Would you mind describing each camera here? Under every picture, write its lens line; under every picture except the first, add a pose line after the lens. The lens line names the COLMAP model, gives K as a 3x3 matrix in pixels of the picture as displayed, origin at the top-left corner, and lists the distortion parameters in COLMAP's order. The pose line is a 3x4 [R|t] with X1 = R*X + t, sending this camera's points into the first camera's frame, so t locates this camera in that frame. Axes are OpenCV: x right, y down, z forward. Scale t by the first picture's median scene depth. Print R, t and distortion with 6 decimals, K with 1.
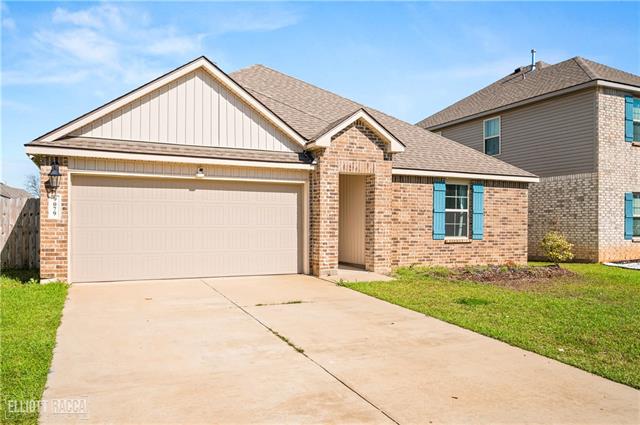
lens RADIAL K [[465.8, 0, 317.1], [0, 465.8, 215.9], [0, 0, 1]] dist [0.004734, -0.000664]
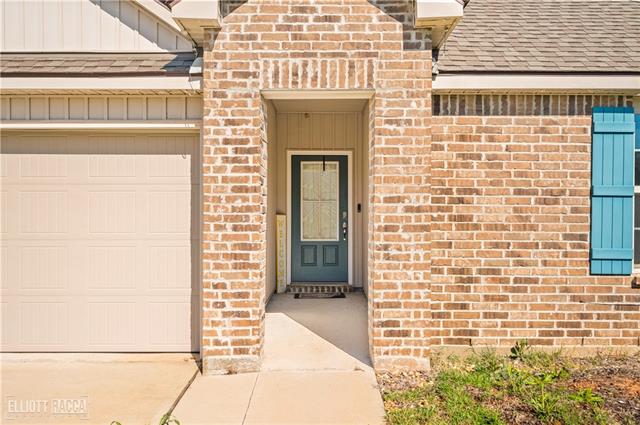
lens RADIAL K [[551.4, 0, 313.4], [0, 551.4, 208.1], [0, 0, 1]] dist [-0.002029, 0.001651]
pose [[0.915344, -0.003825, -0.402655, 0.248222], [0.009264, 0.999890, 0.011560, -0.006457], [0.402567, -0.014311, 0.915279, 0.596202]]
